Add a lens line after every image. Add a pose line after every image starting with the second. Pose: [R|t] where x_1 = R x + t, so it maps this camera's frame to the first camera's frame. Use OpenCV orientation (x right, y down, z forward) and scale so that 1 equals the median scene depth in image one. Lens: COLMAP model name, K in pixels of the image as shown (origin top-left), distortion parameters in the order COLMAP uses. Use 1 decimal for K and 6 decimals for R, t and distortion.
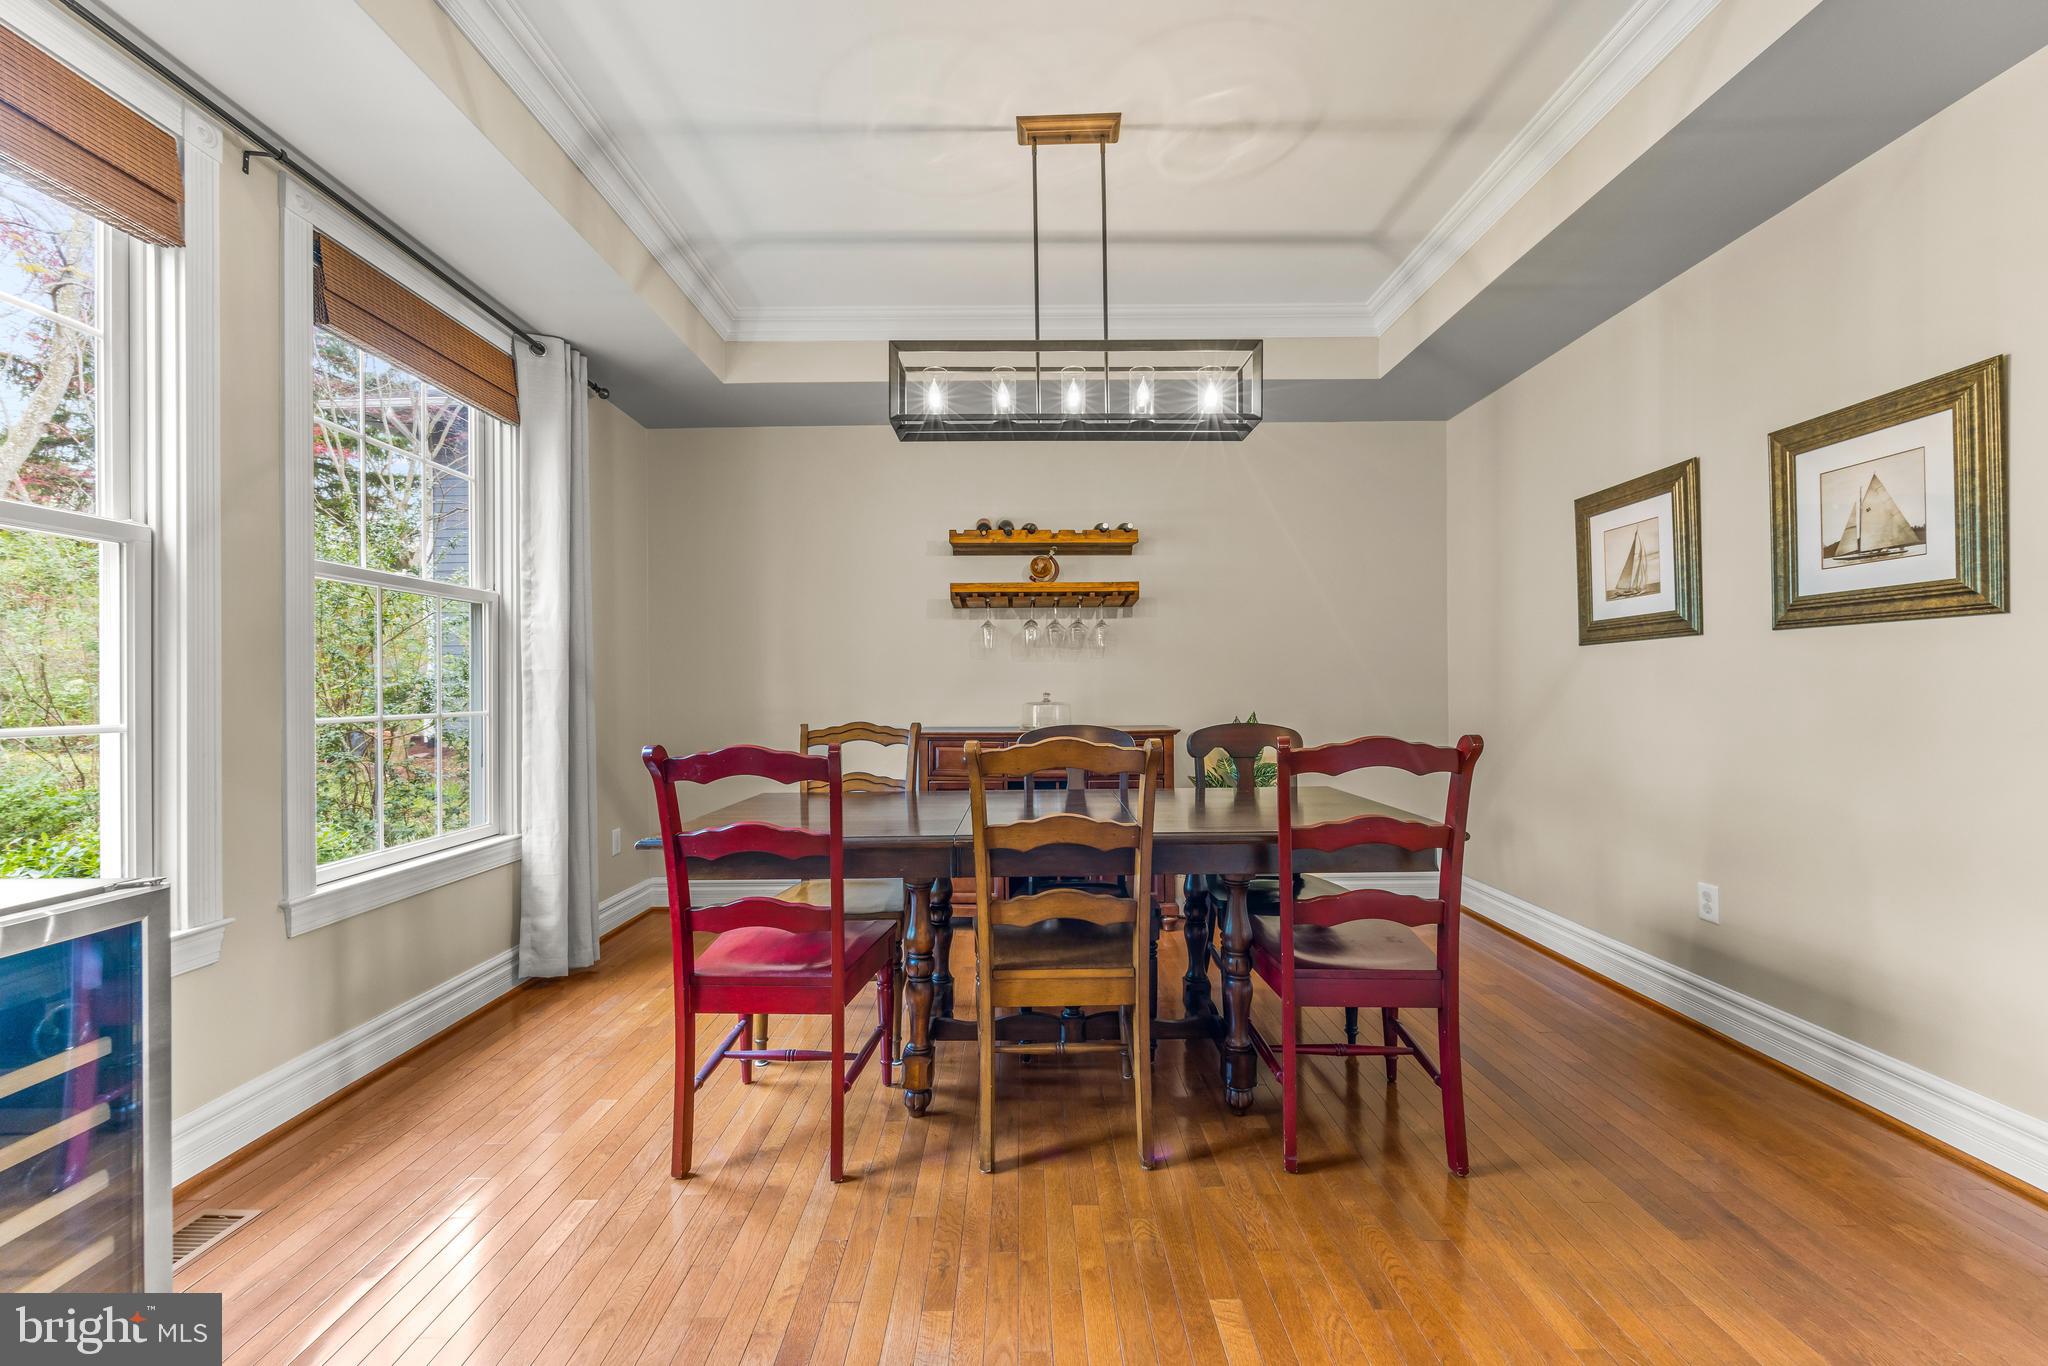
lens RADIAL K [[820.0, 0, 1024.2], [0, 820.0, 683.8], [0, 0, 1]] dist [-0.000733, -0.000614]
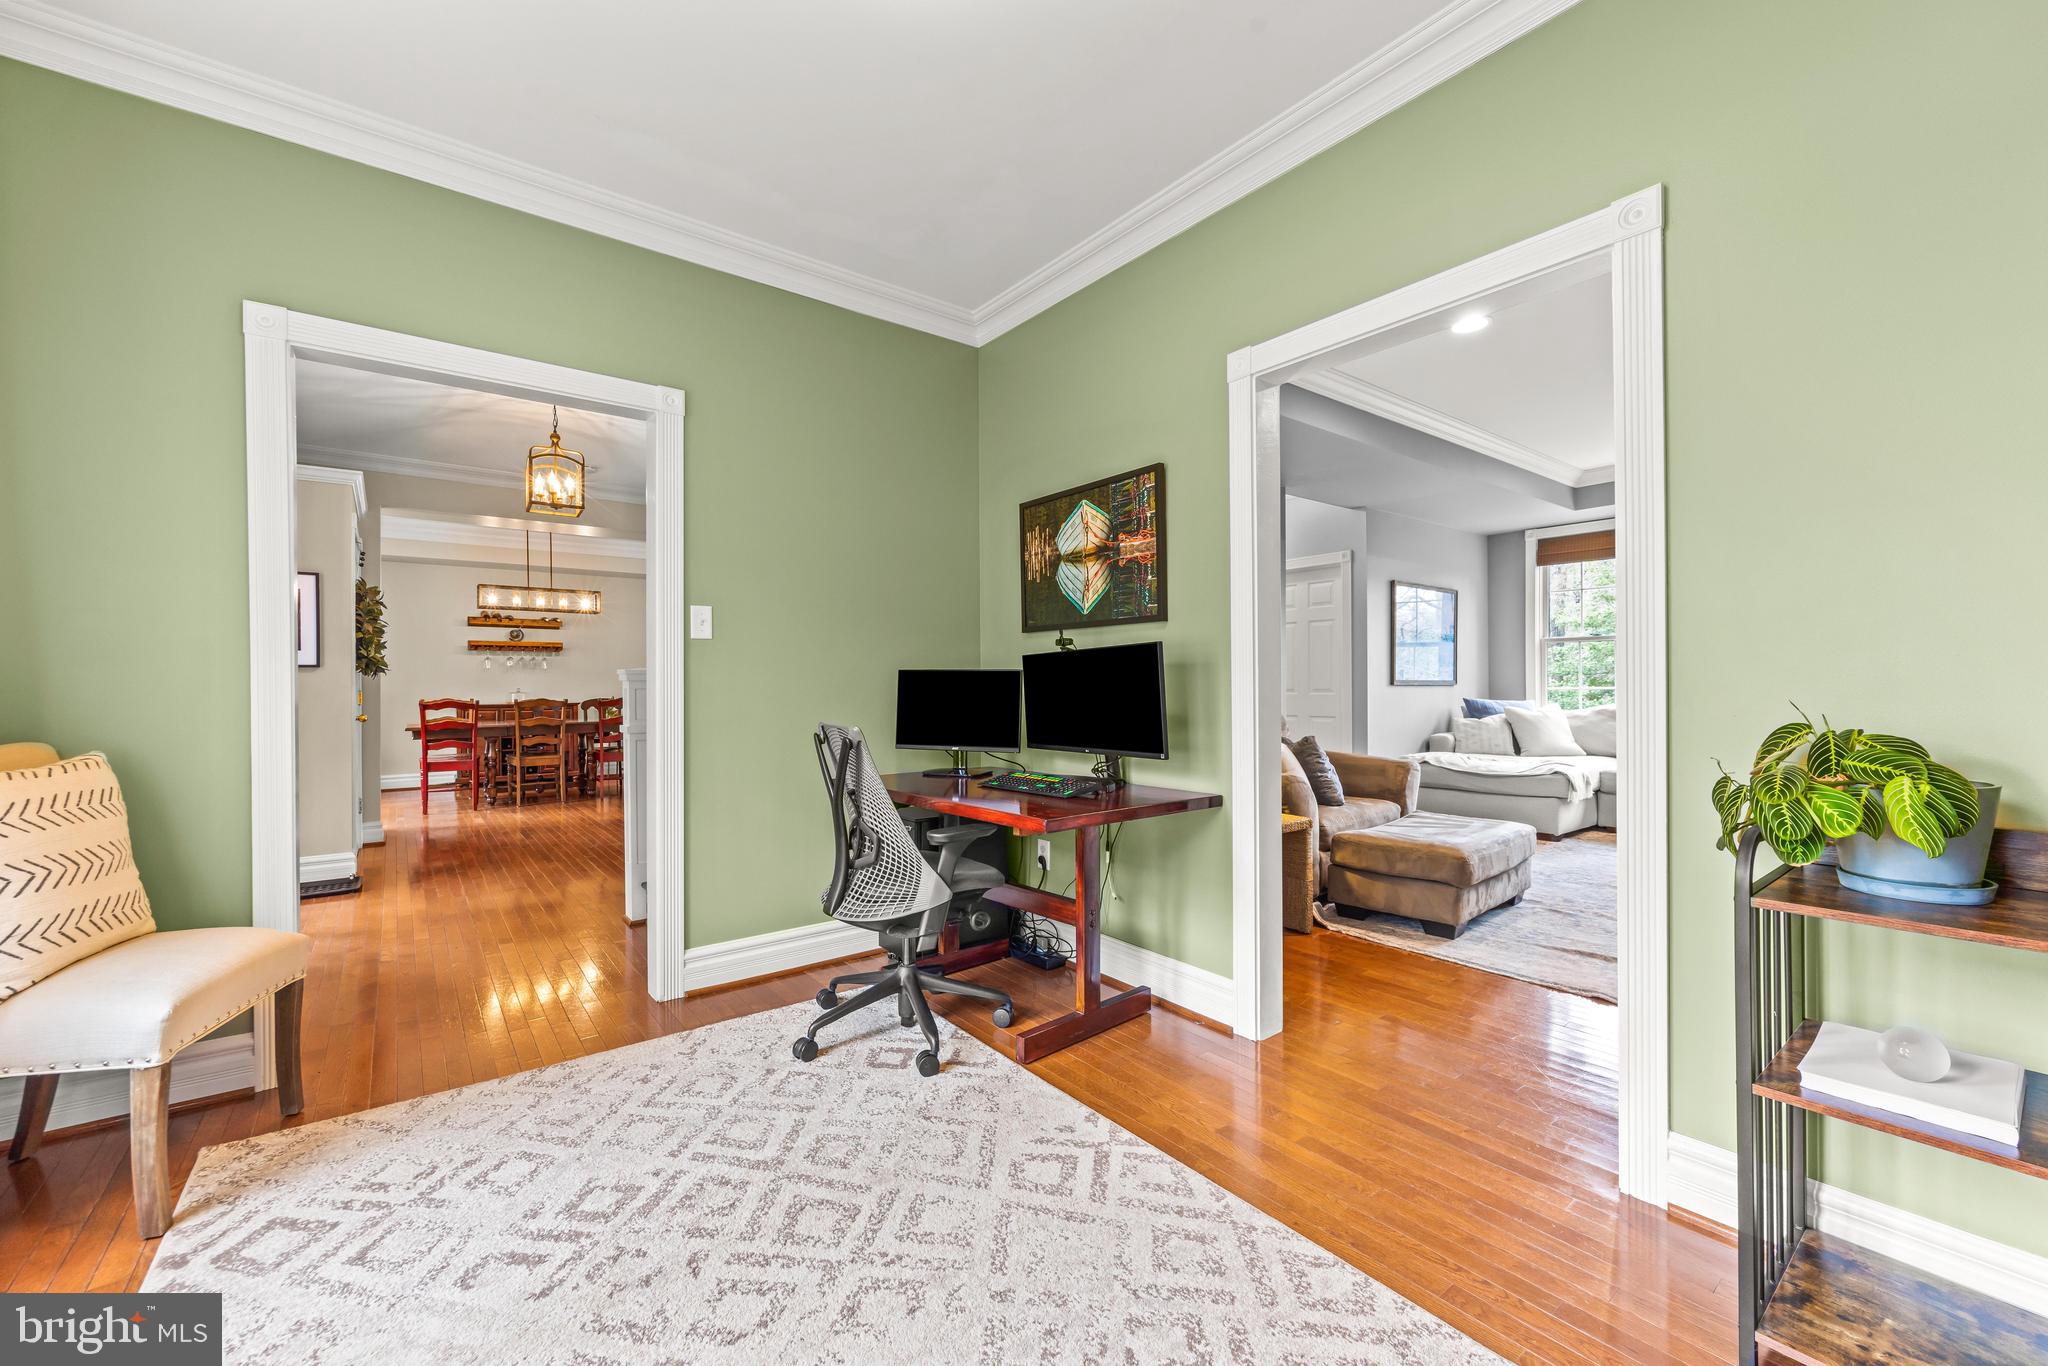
lens RADIAL K [[820.0, 0, 1023.1], [0, 820.0, 682.1], [0, 0, 1]] dist [-0.000733, -0.000614]
pose [[0.796808, 0.008778, 0.604169, -0.678138], [-0.009712, 0.999951, -0.001720, -0.044055], [-0.604155, -0.004497, 0.796854, -4.994418]]
